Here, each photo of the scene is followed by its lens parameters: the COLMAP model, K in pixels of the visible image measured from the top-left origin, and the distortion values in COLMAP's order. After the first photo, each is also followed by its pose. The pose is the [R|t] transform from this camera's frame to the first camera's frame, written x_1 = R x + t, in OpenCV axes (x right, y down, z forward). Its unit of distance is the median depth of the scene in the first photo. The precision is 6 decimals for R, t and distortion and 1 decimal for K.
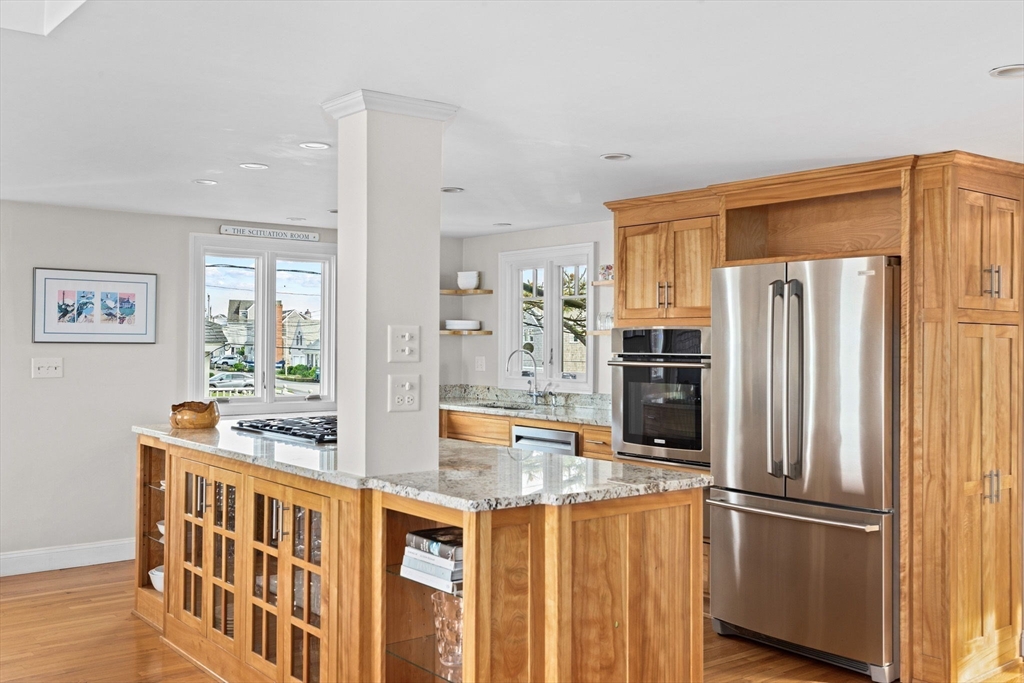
lens RADIAL K [[979.5, 0, 509.6], [0, 979.5, 344.1], [0, 0, 1]] dist [0.013188, 0.000000]
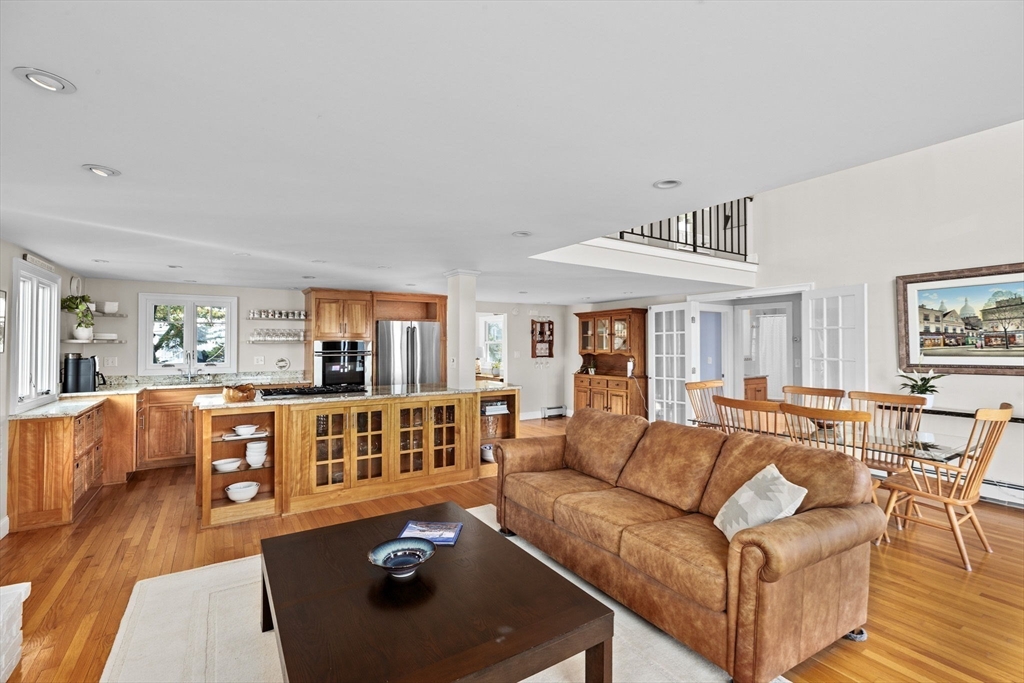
lens RADIAL K [[458.9, 0, 510.3], [0, 458.9, 335.9], [0, 0, 1]] dist [-0.010354, 0.004113]
pose [[0.108910, 0.011400, 0.993986, -0.972954], [0.005562, 0.999912, -0.012077, -0.012238], [-0.994036, 0.006844, 0.108837, 0.422643]]
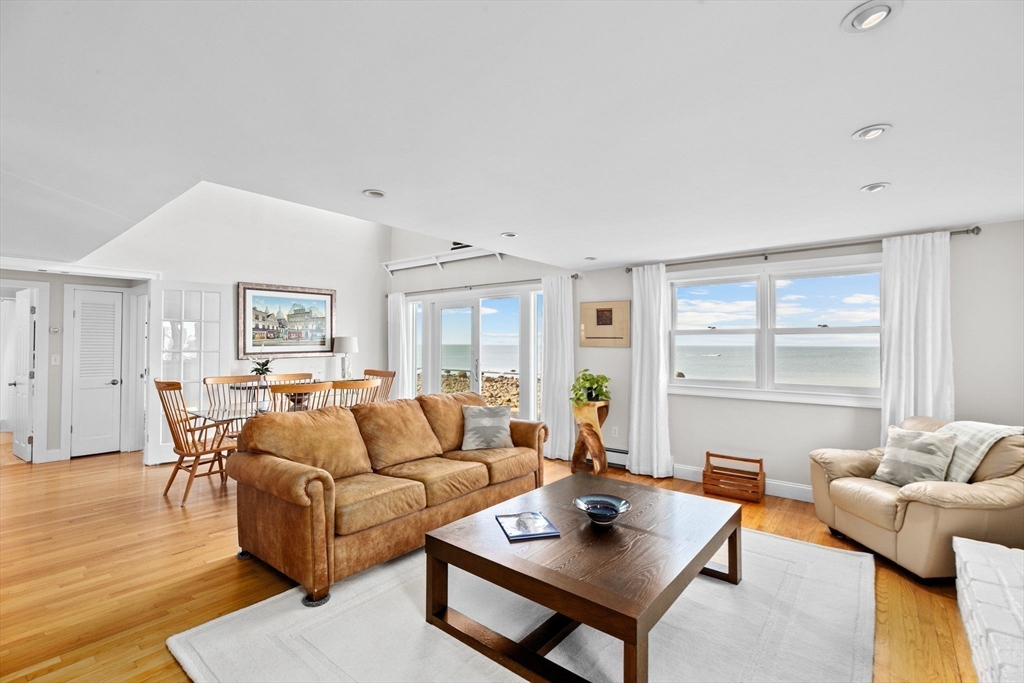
lens RADIAL K [[458.9, 0, 510.9], [0, 458.9, 334.6], [0, 0, 1]] dist [-0.010354, 0.004113]
pose [[-0.977152, -0.011638, -0.212221, -0.421547], [-0.008190, 0.999820, -0.017115, 0.004536], [0.212382, -0.014986, -0.977072, 0.968477]]
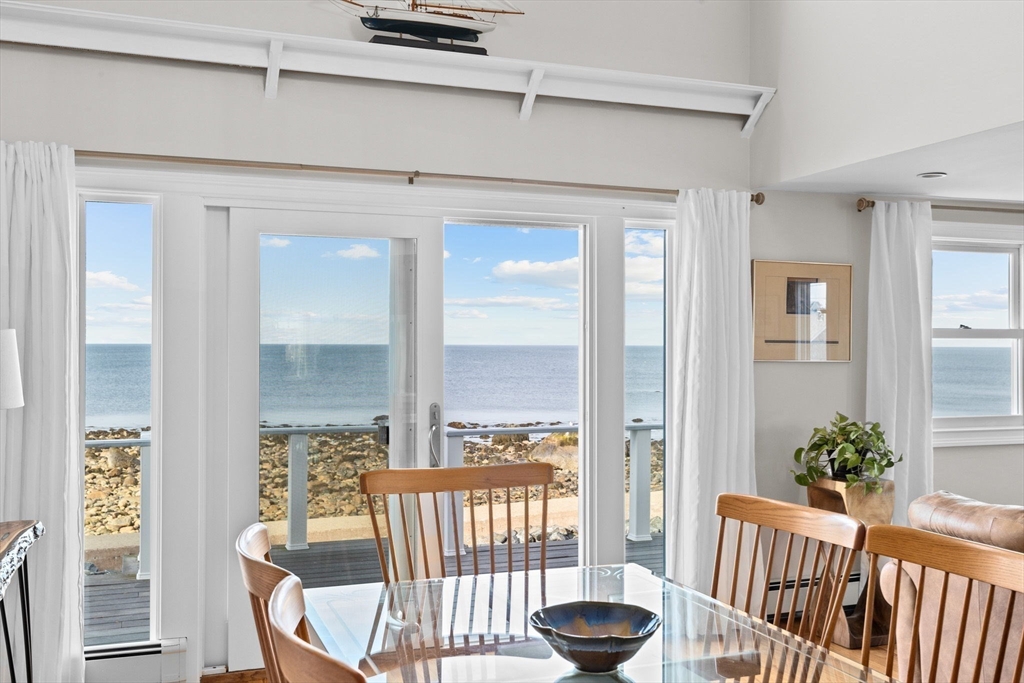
lens RADIAL K [[976.9, 0, 510.4], [0, 976.9, 339.1], [0, 0, 1]] dist [0.025786, 0.000000]
pose [[-0.314235, -0.009436, -0.949298, 0.170189], [-0.008858, 0.999936, -0.007007, -0.000313], [0.949304, 0.006207, -0.314298, 0.099959]]
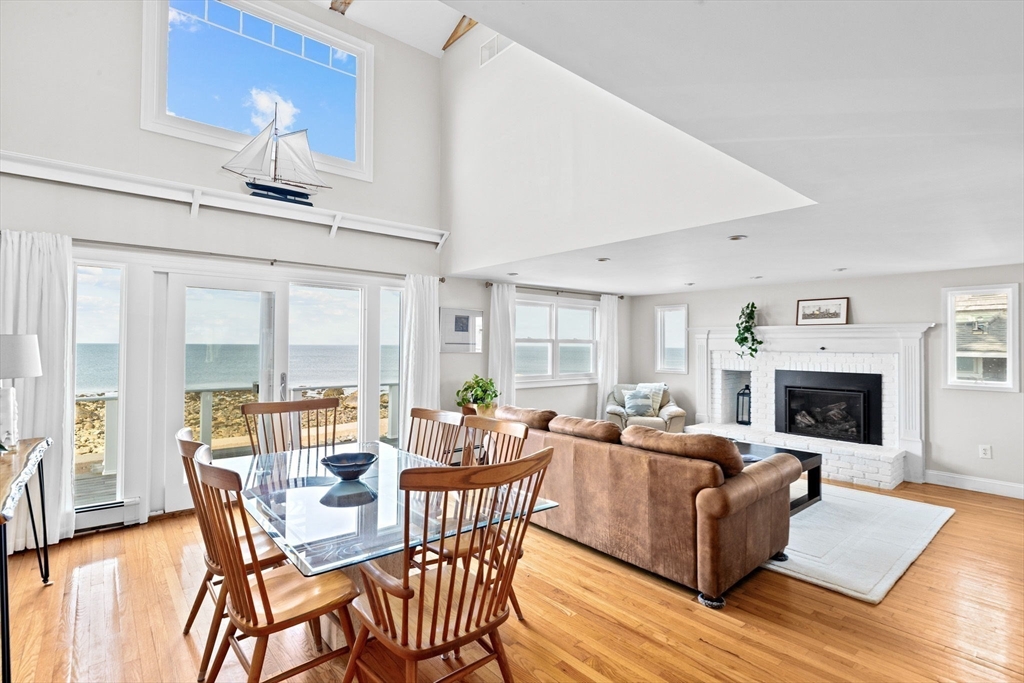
lens RADIAL K [[487.8, 0, 511.2], [0, 487.8, 337.3], [0, 0, 1]] dist [-0.012175, 0.004693]
pose [[0.027107, -0.019996, -0.999433, 0.258314], [-0.011966, 0.999722, -0.020326, -0.000149], [0.999561, 0.012510, 0.026860, 0.149728]]
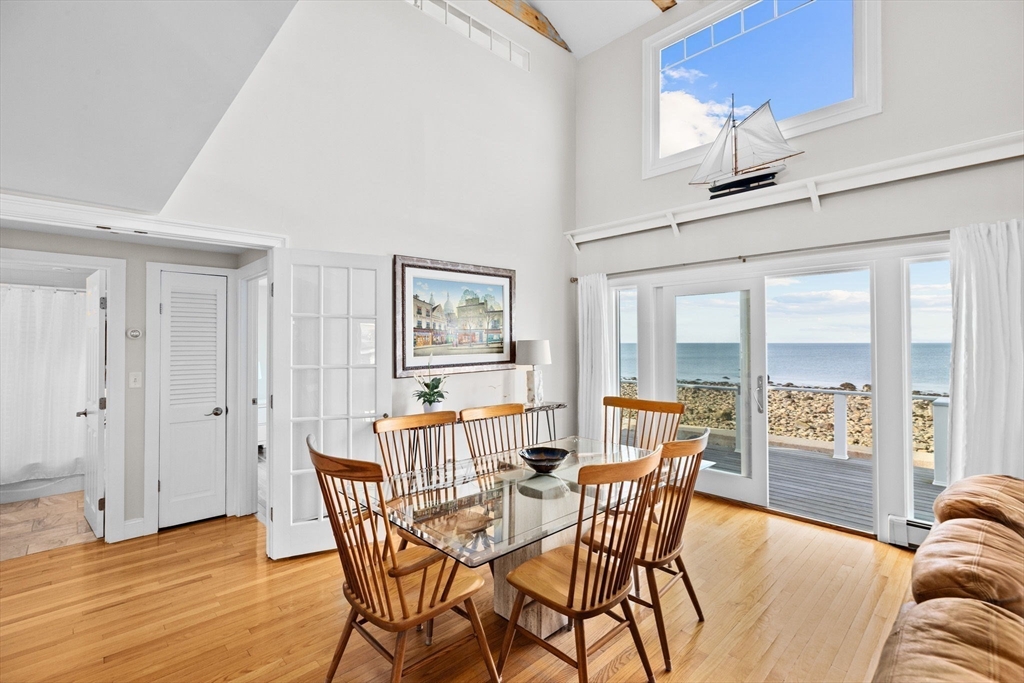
lens RADIAL K [[458.9, 0, 510.7], [0, 458.9, 335.8], [0, 0, 1]] dist [-0.010354, 0.004113]
pose [[-0.996484, -0.003827, -0.083690, -0.135811], [-0.002998, 0.999945, -0.010035, -0.006300], [0.083724, -0.009749, -0.996441, 0.470654]]
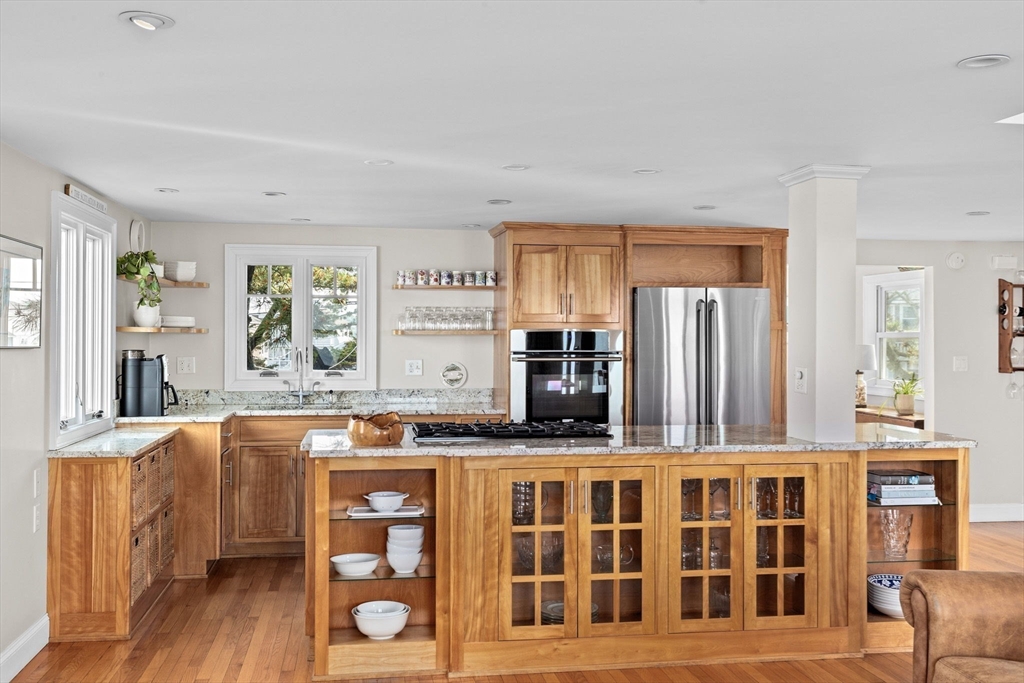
lens RADIAL K [[979.5, 0, 508.0], [0, 979.5, 334.6], [0, 0, 1]] dist [0.013188, 0.000000]
pose [[0.498944, -0.001393, 0.866633, -0.944962], [0.001980, 0.999998, 0.000468, -0.011268], [-0.866632, 0.001482, 0.498946, 0.430534]]
